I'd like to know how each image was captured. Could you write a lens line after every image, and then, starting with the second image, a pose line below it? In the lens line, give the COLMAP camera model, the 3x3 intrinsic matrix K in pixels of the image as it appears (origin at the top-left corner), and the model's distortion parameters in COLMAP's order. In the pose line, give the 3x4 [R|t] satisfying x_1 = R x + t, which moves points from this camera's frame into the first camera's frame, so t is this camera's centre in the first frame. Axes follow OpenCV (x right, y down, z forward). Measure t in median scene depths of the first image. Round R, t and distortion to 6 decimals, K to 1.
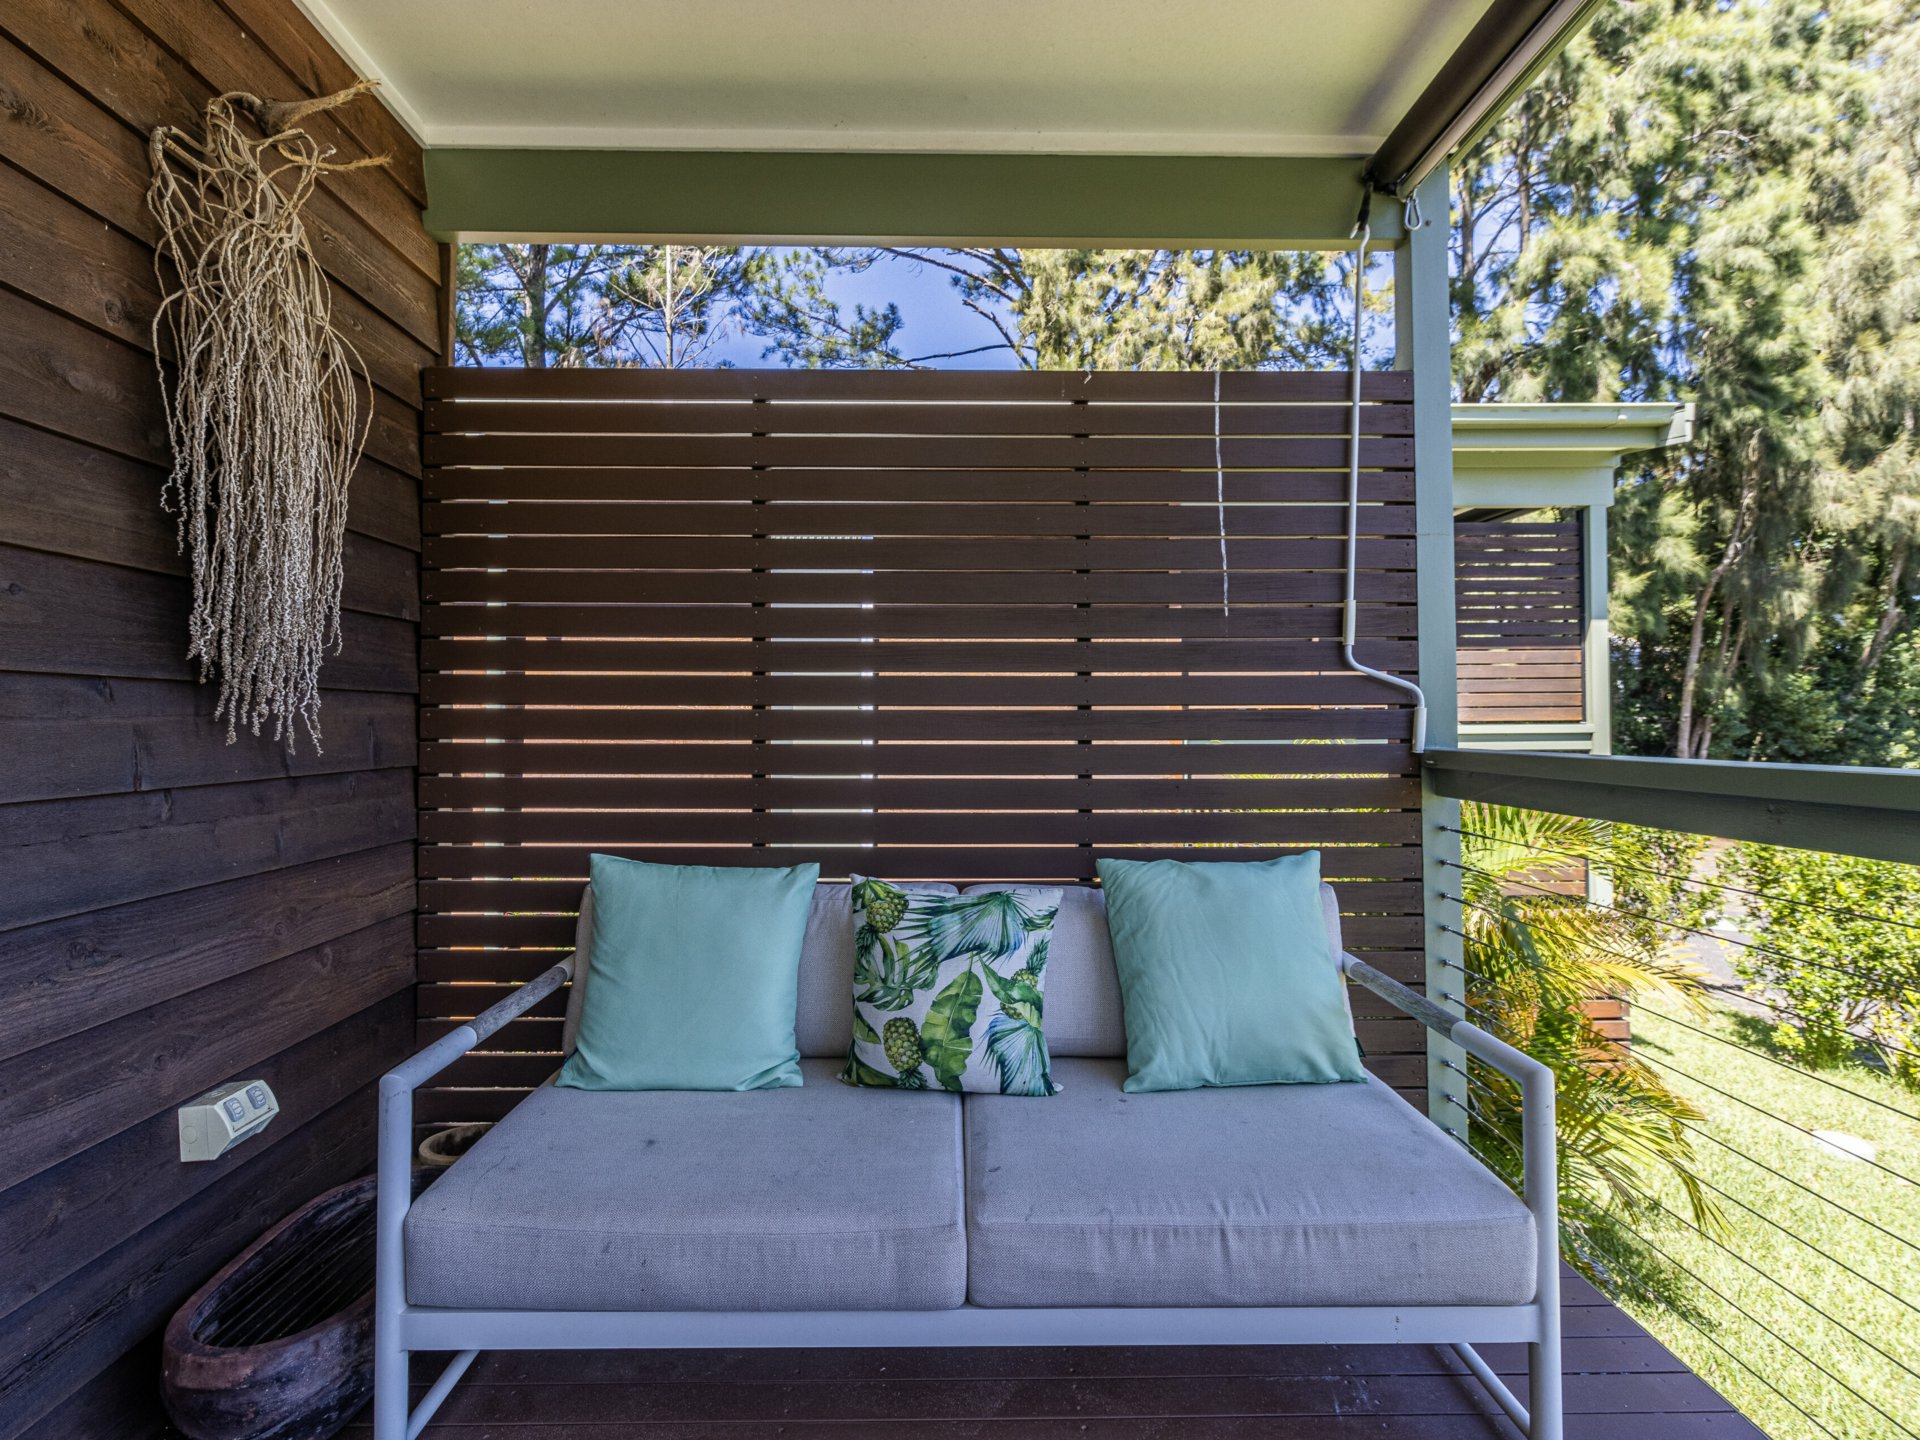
lens RADIAL K [[981.6, 0, 953.2], [0, 981.6, 719.7], [0, 0, 1]] dist [-0.030560, -0.000203]
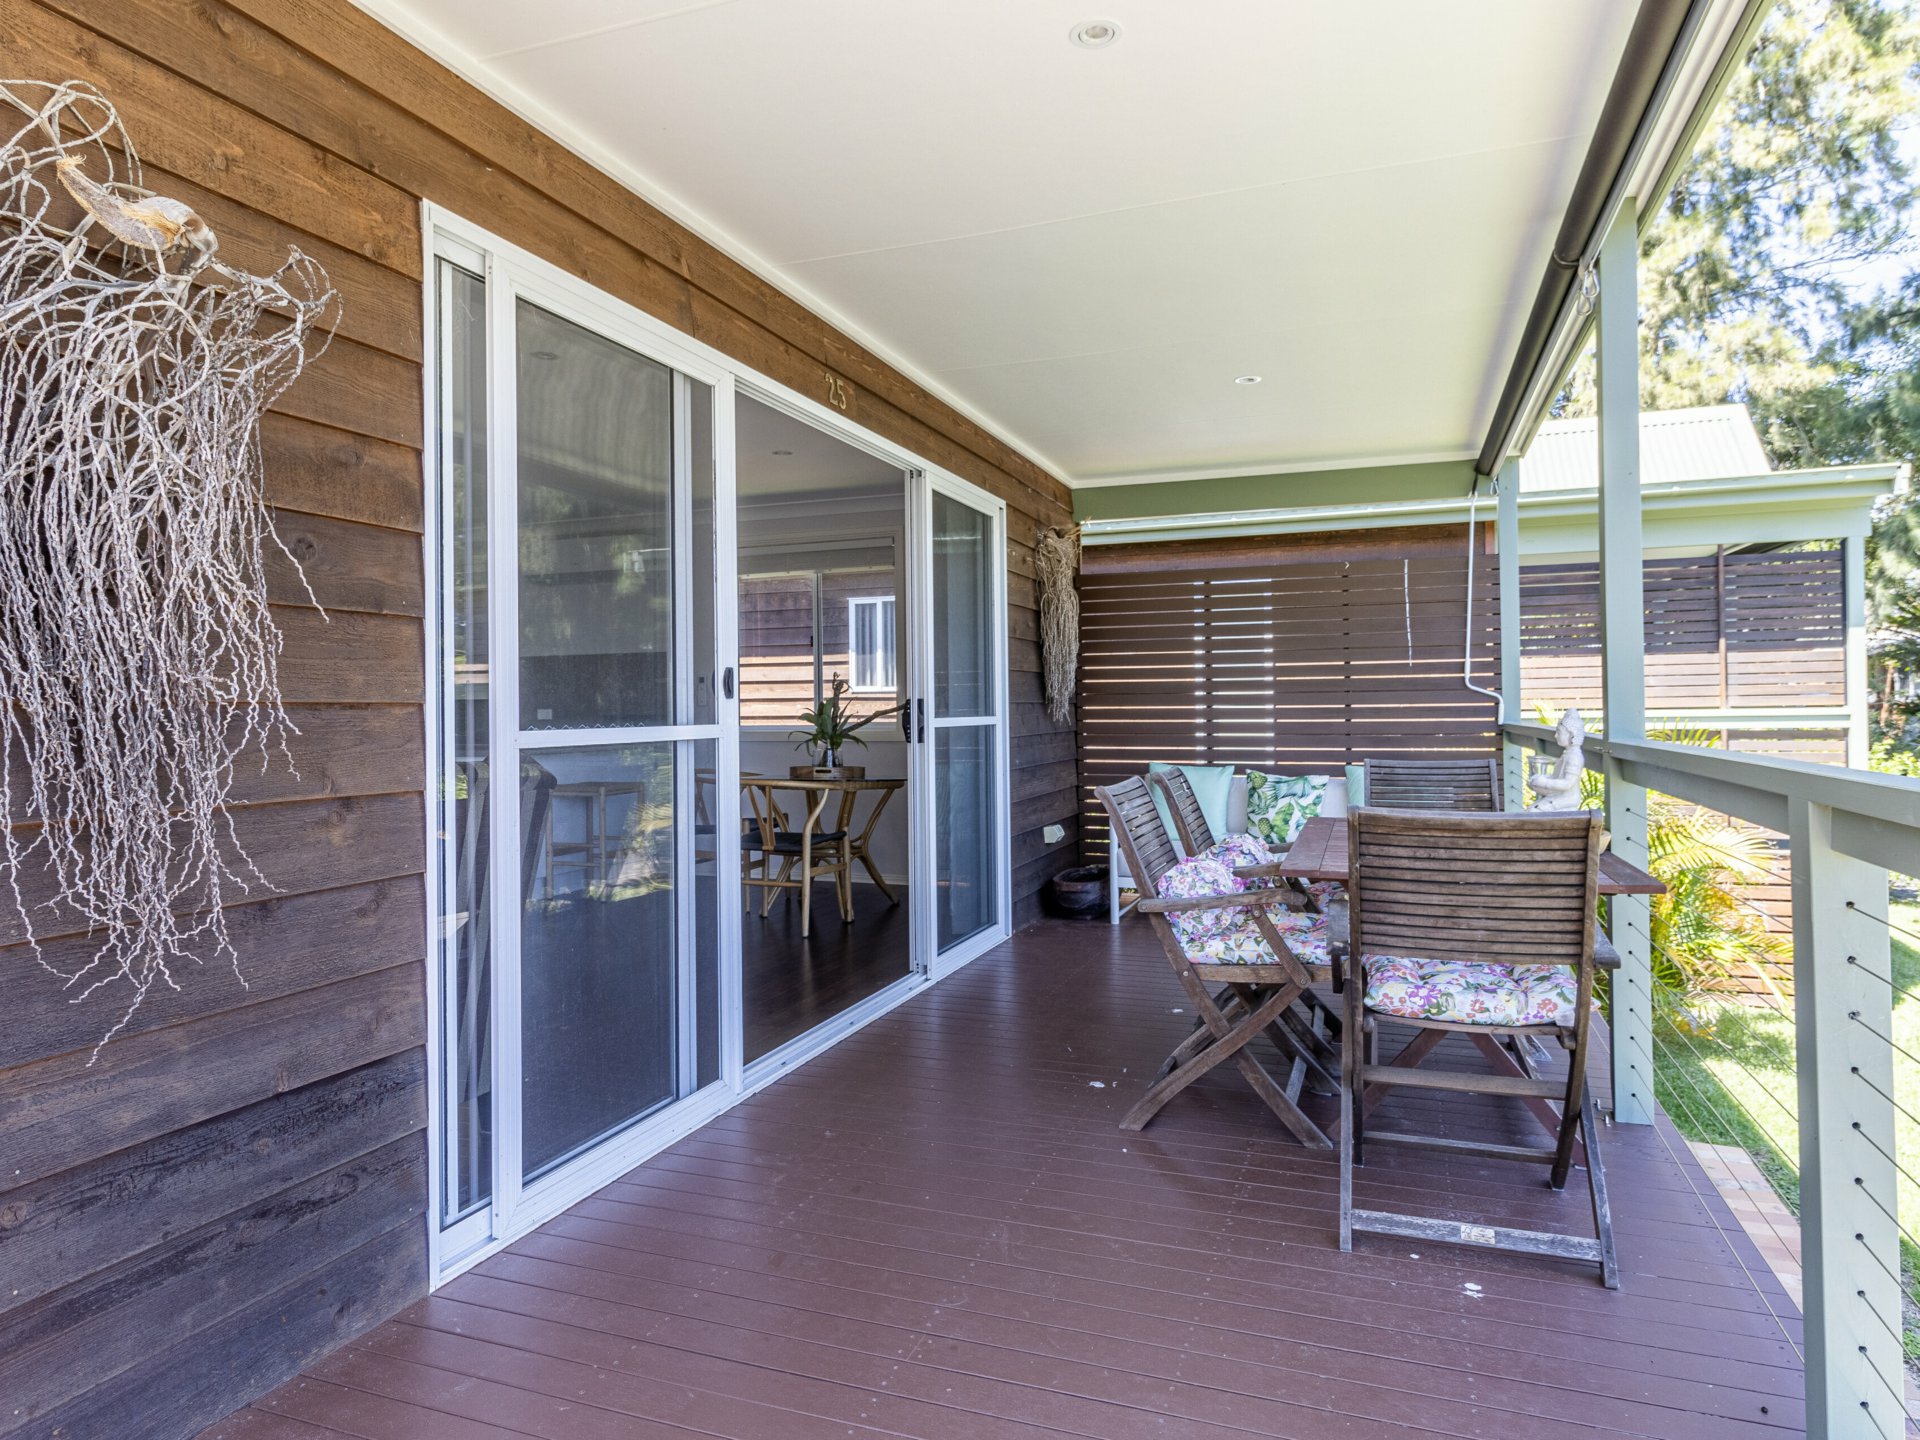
lens RADIAL K [[1142.1, 0, 951.4], [0, 1142.1, 709.8], [0, 0, 1]] dist [0.004214, 0.001434]
pose [[0.932837, -0.007525, -0.360219, 0.281108], [0.009234, 0.999953, 0.003025, -0.024819], [0.360180, -0.006148, 0.932863, -2.293497]]
